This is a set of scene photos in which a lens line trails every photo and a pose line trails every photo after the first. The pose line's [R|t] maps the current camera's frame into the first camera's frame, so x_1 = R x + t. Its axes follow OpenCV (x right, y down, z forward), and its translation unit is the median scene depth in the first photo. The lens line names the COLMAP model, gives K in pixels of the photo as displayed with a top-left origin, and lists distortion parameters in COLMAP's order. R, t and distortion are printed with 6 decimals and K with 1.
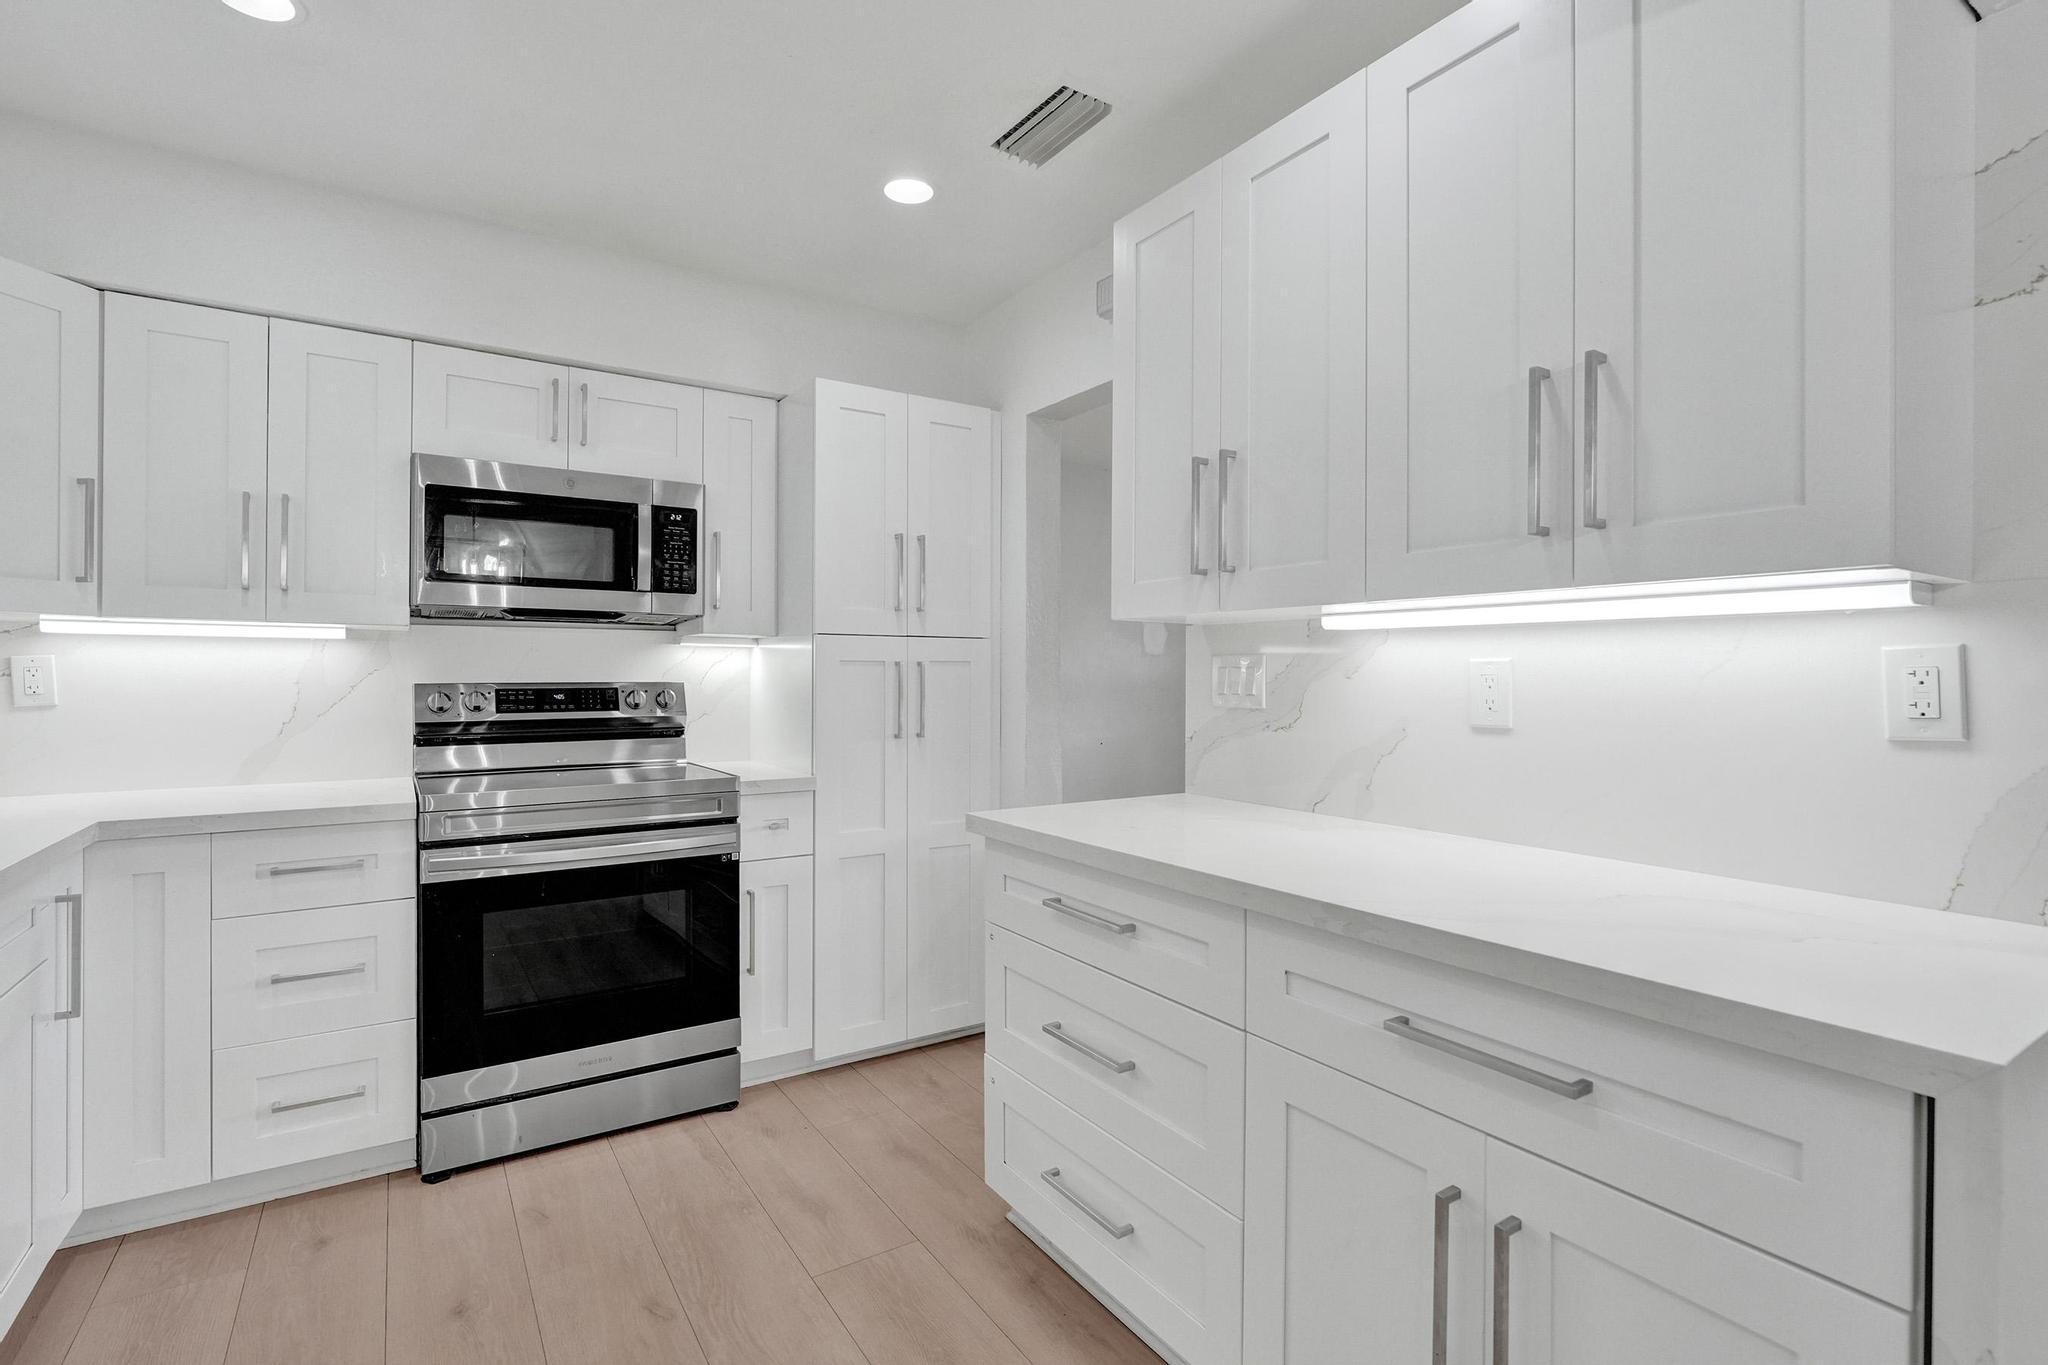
lens RADIAL K [[956.8, 0, 1019.2], [0, 956.8, 676.7], [0, 0, 1]] dist [-0.008234, 0.000421]
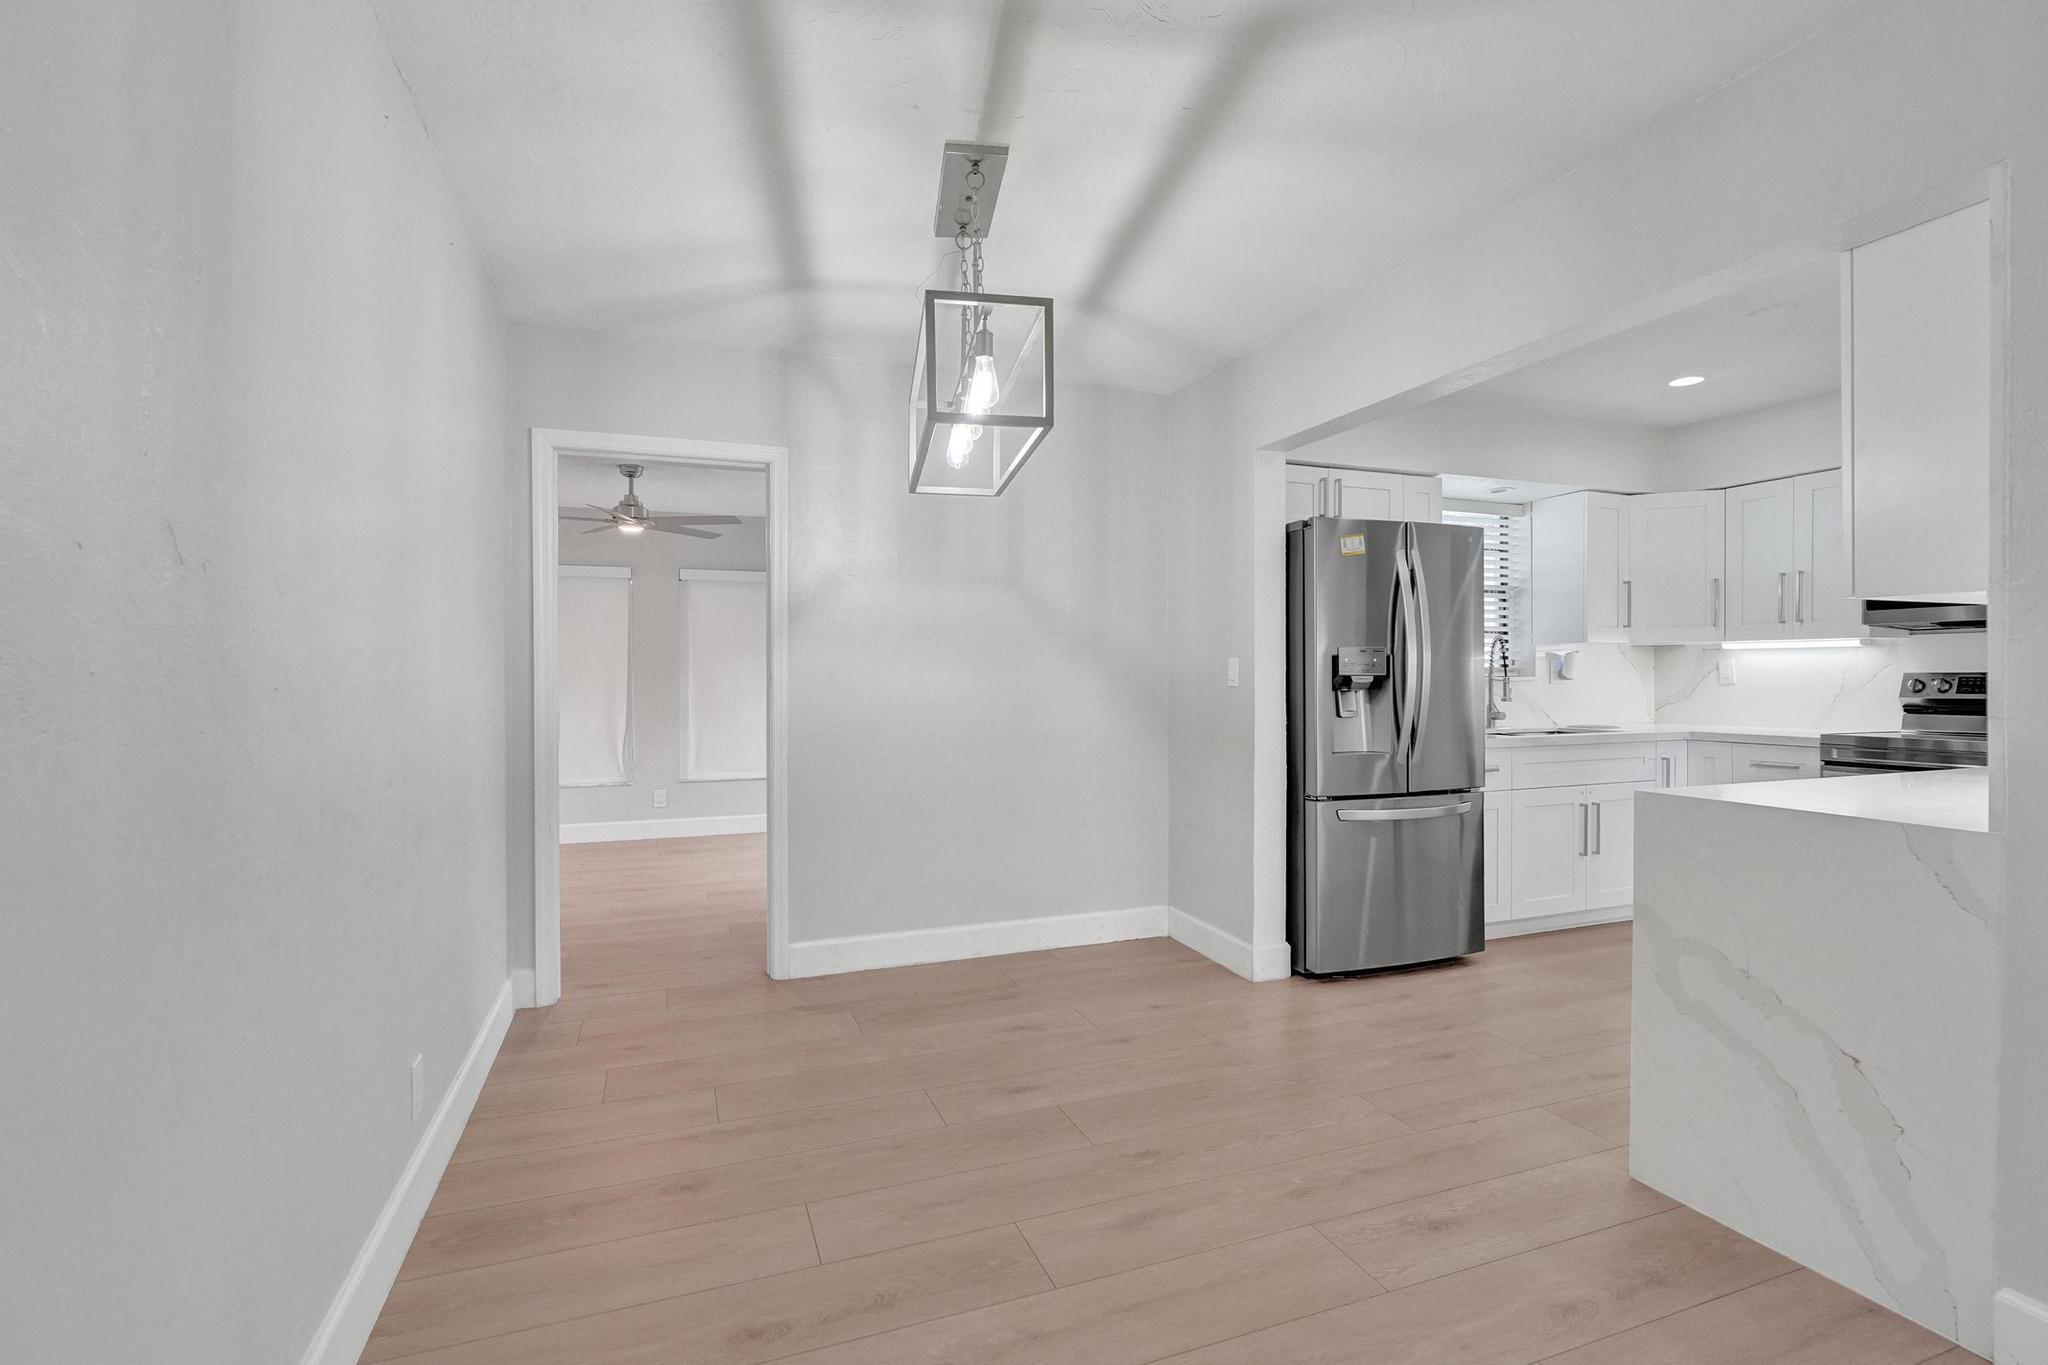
lens RADIAL K [[944.9, 0, 1014.3], [0, 944.9, 688.9], [0, 0, 1]] dist [0.001163, -0.013624]
pose [[-0.227868, 0.011890, -0.973619, 1.162244], [0.000899, 0.999928, 0.012001, 0.013560], [0.973692, 0.001859, -0.227863, -0.061533]]
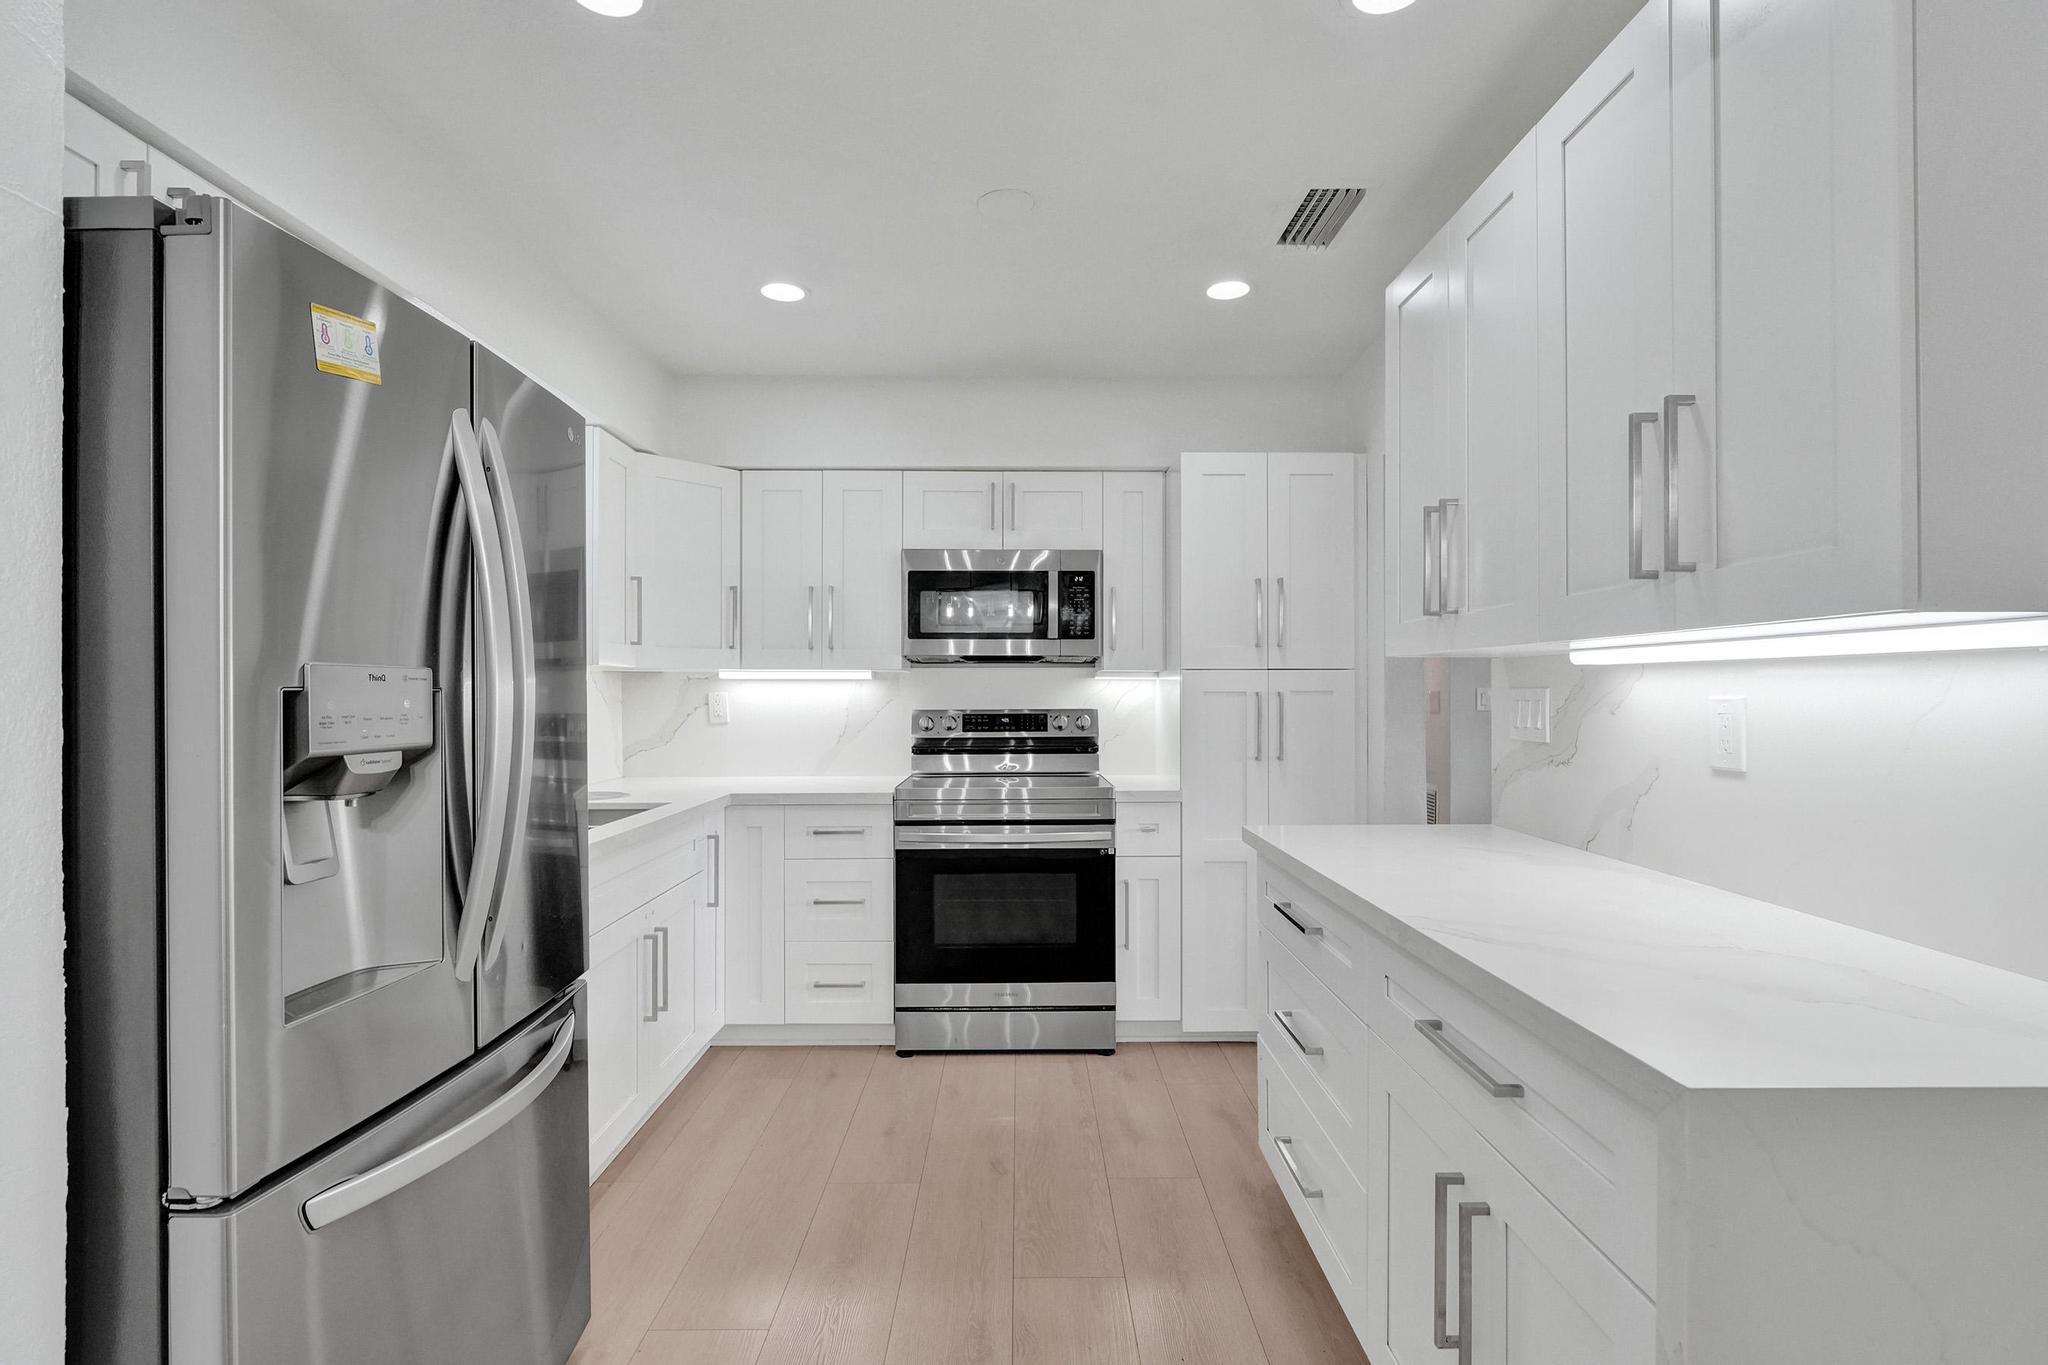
lens RADIAL K [[950.9, 0, 1026.4], [0, 950.9, 690.9], [0, 0, 1]] dist [-0.007367, 0.000074]
pose [[0.842109, -0.004652, -0.539287, 0.264465], [0.002530, 0.999986, -0.004675, -0.013716], [0.539301, 0.002573, 0.842109, -0.093864]]
